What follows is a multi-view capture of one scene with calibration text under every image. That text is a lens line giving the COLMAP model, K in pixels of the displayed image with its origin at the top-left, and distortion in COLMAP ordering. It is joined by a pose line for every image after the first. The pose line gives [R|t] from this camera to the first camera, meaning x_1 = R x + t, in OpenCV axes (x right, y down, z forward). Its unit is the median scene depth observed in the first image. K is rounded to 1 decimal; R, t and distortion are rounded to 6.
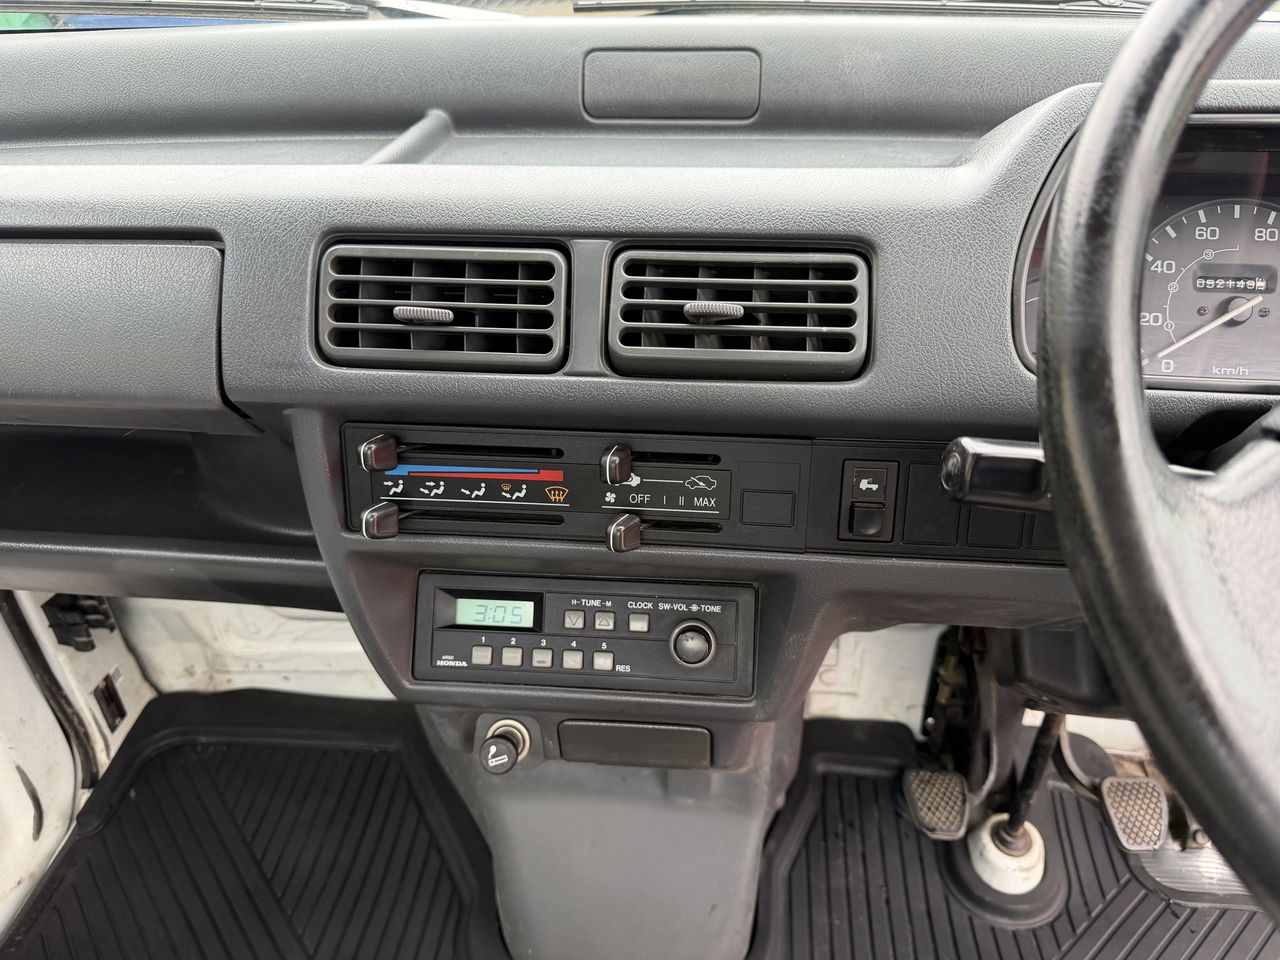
lens RADIAL K [[937.3, 0, 664.6], [0, 937.3, 494.8], [0, 0, 1]] dist [0.009736, -0.052426]
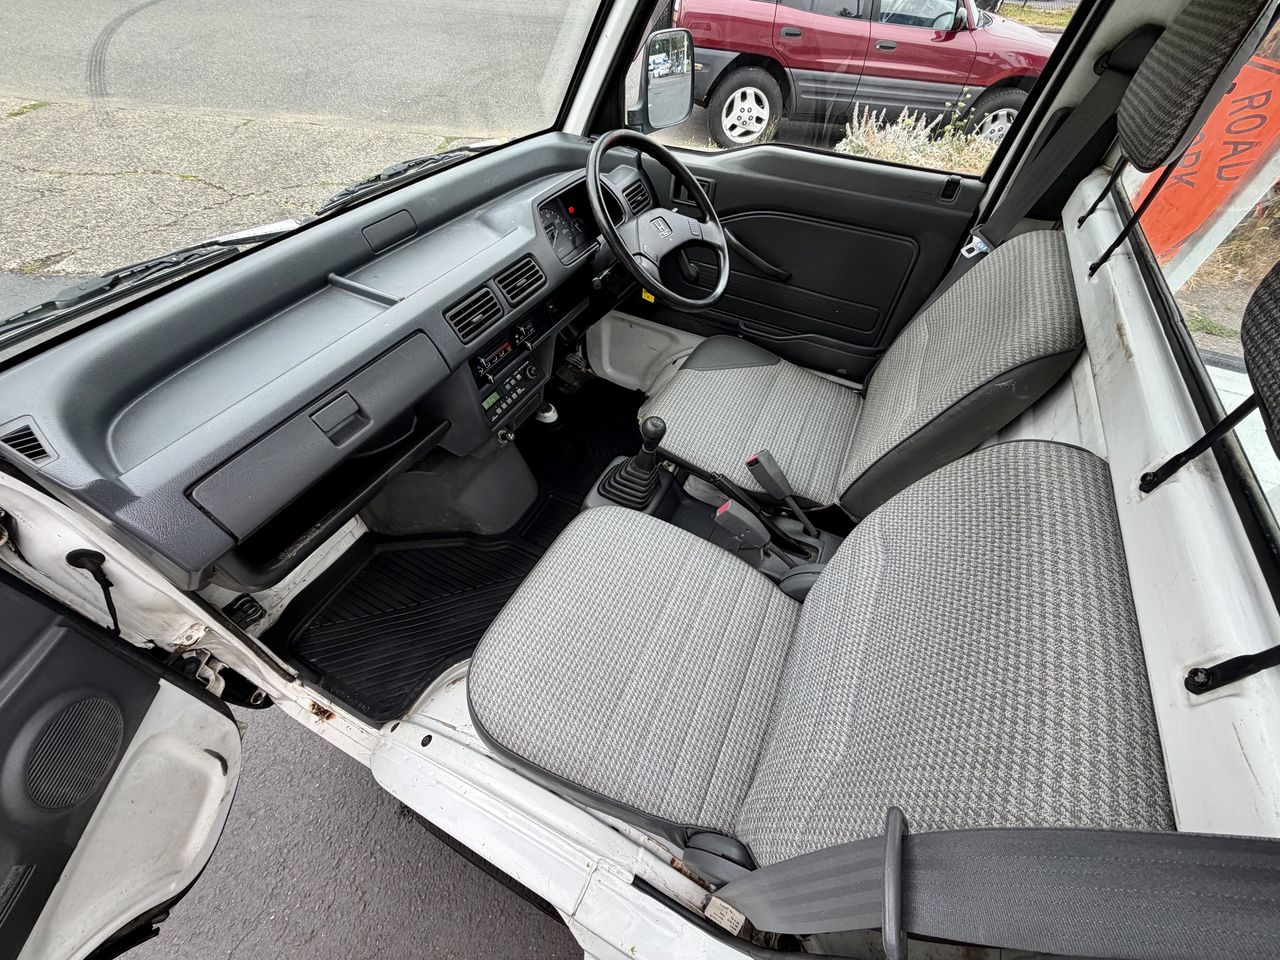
lens RADIAL K [[507.6, 0, 640.4], [0, 507.6, 473.6], [0, 0, 1]] dist [-0.002040, -0.000316]
pose [[0.356954, -0.678081, 0.642488, -1.379631], [0.474581, 0.724062, 0.500506, -0.354650], [-0.804584, 0.126255, 0.580262, -0.491764]]
